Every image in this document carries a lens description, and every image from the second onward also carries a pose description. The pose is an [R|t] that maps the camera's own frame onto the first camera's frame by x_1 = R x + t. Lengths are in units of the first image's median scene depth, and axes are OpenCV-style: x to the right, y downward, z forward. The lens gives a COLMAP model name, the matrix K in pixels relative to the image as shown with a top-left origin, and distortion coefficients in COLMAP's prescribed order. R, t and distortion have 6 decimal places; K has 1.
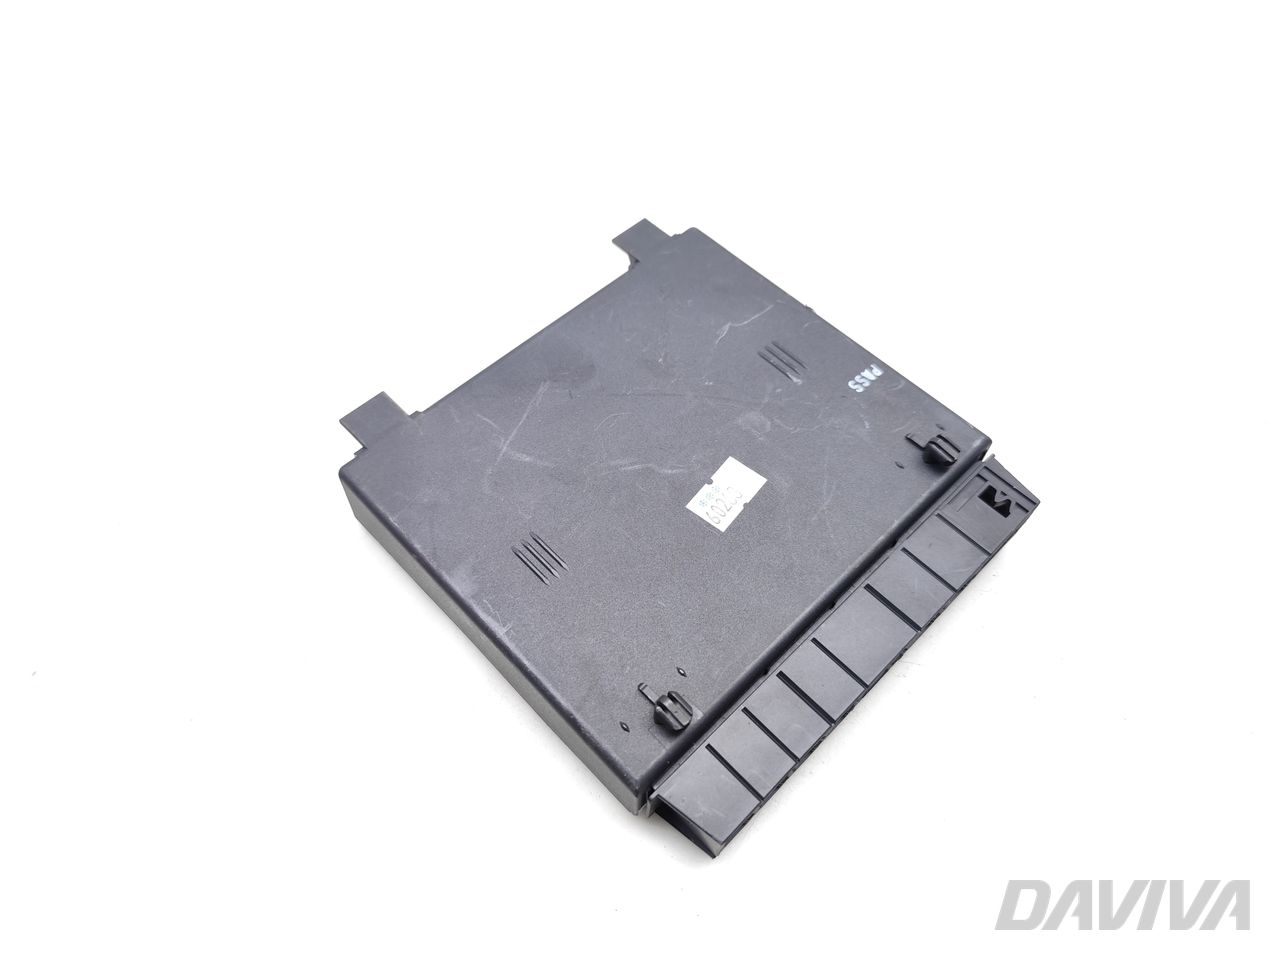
lens RADIAL K [[905.9, 0, 640.0], [0, 905.9, 480.0], [0, 0, 1]] dist [0.031403, -0.000125]
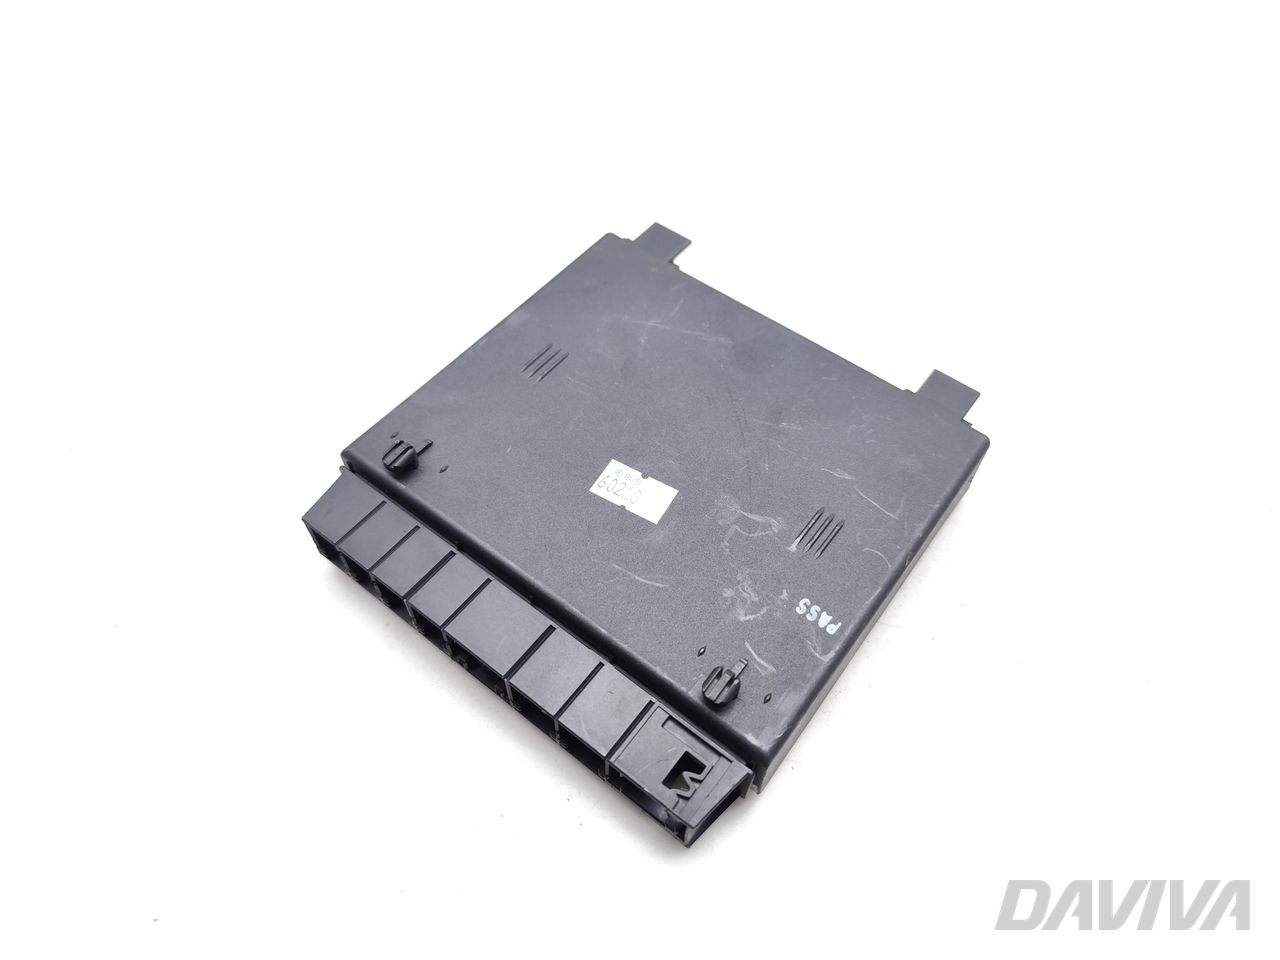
lens RADIAL K [[905.9, 0, 640.0], [0, 905.9, 480.0], [0, 0, 1]] dist [0.031403, -0.000125]
pose [[0.145427, 0.802482, -0.578683, 0.644301], [-0.854553, 0.396642, 0.335283, -0.320175], [0.498588, 0.445756, 0.743445, 0.251651]]
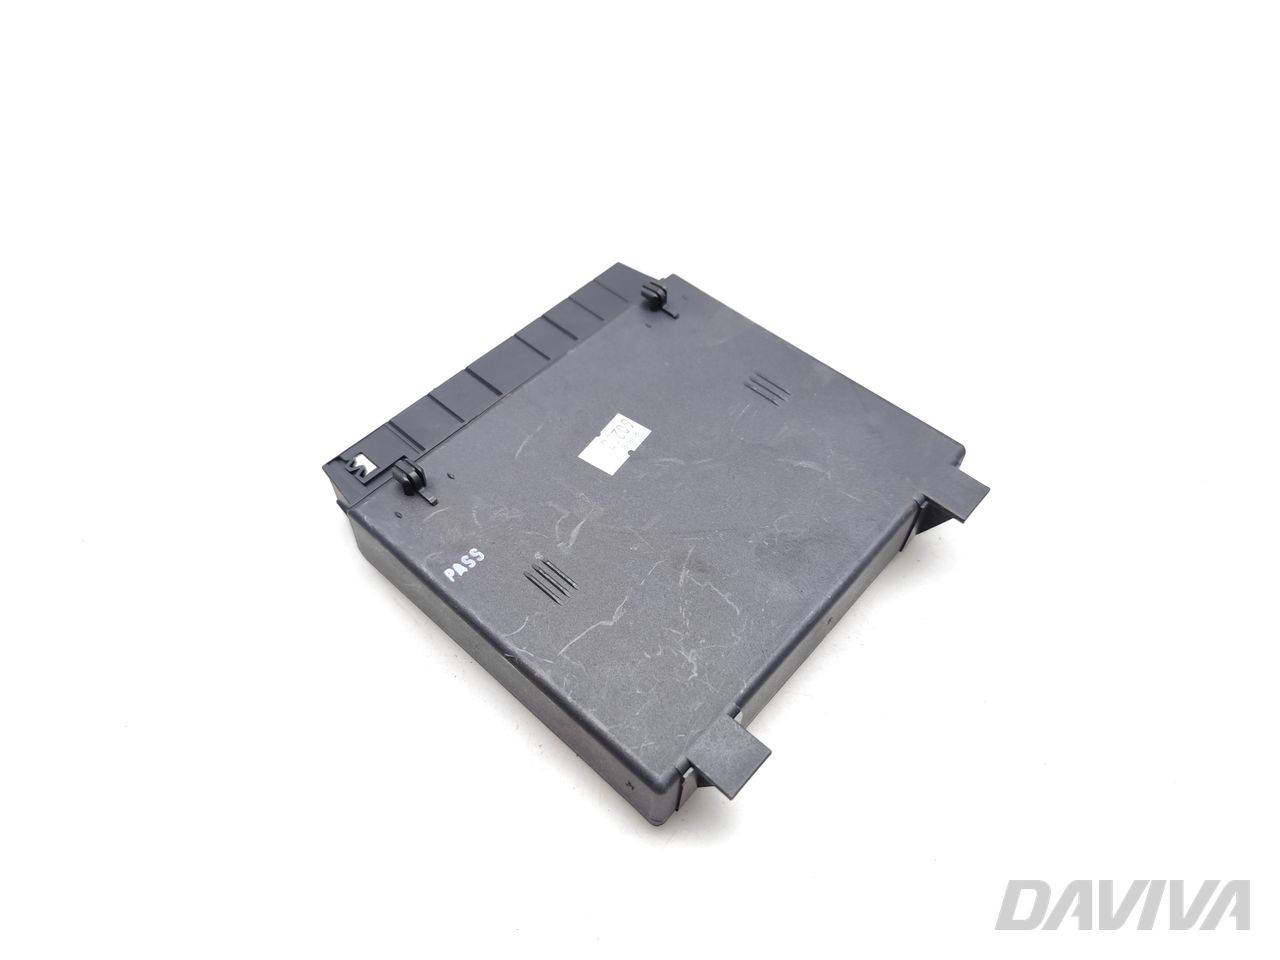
lens RADIAL K [[905.9, 0, 640.0], [0, 905.9, 480.0], [0, 0, 1]] dist [0.031403, -0.000125]
pose [[-0.997102, 0.029928, -0.069947, 0.140277], [-0.076054, -0.368150, 0.926651, -0.999183], [0.001982, 0.929285, 0.369359, 0.615993]]
